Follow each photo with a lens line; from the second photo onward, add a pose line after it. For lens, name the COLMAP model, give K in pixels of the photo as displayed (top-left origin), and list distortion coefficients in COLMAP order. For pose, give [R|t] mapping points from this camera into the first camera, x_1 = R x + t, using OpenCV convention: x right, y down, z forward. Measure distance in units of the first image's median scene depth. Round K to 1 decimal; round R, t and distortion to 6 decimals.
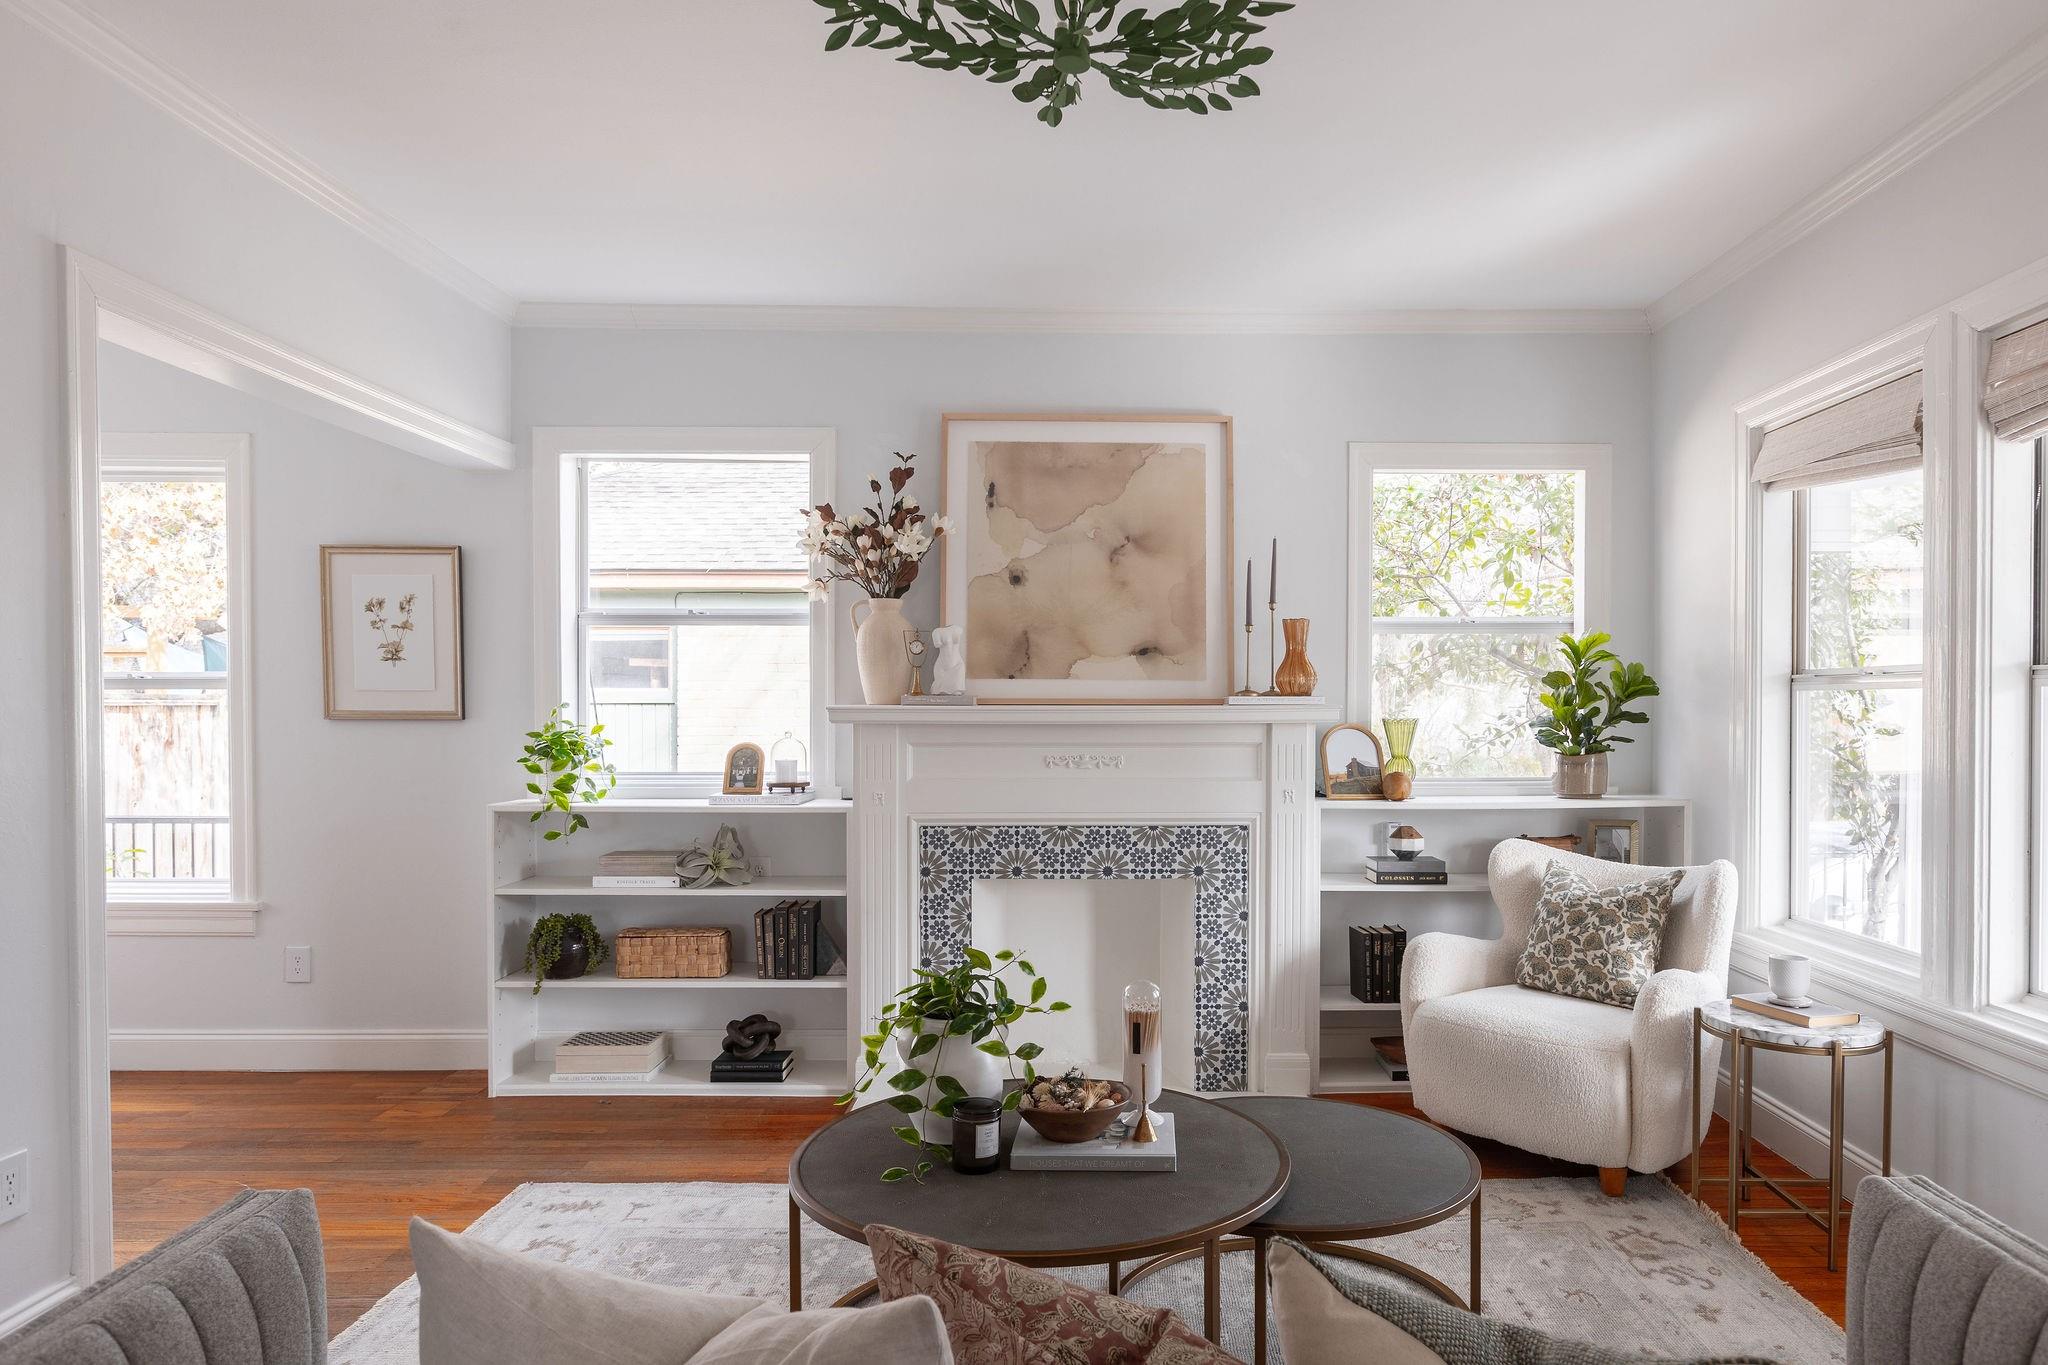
lens RADIAL K [[1275.1, 0, 1026.3], [0, 1275.1, 721.9], [0, 0, 1]] dist [-0.000104, 0.000503]
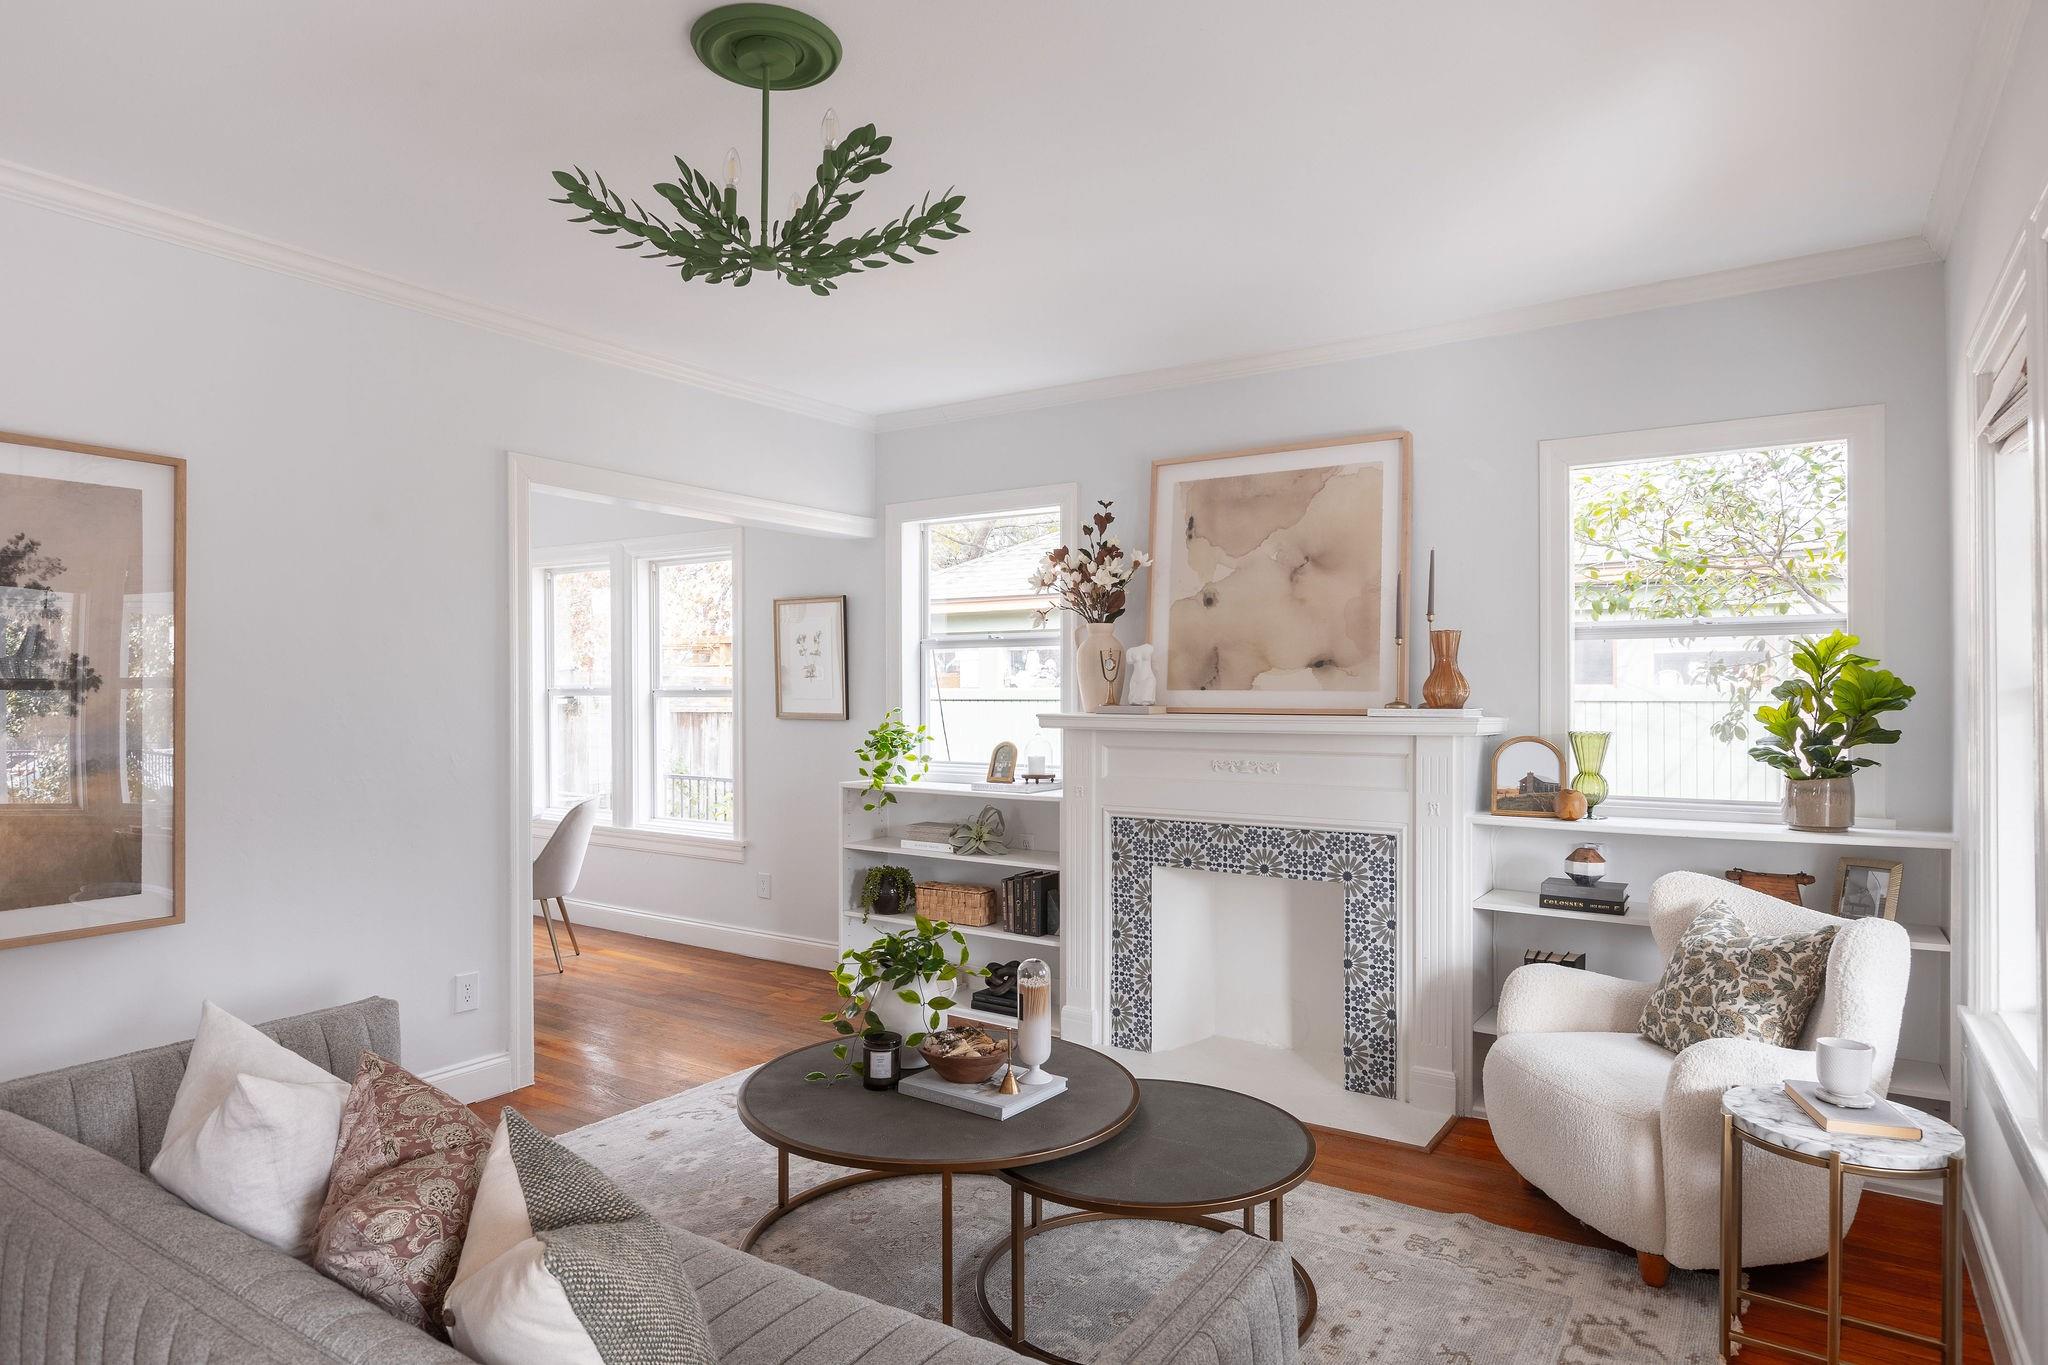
lens RADIAL K [[1164.6, 0, 1024.0], [0, 1164.6, 682.5], [0, 0, 1]] dist [-0.001245, -0.000218]
pose [[0.820992, -0.005386, -0.570914, 0.459813], [-0.005509, 0.999834, -0.017354, -0.022569], [0.570913, 0.017393, 0.820827, 0.070522]]
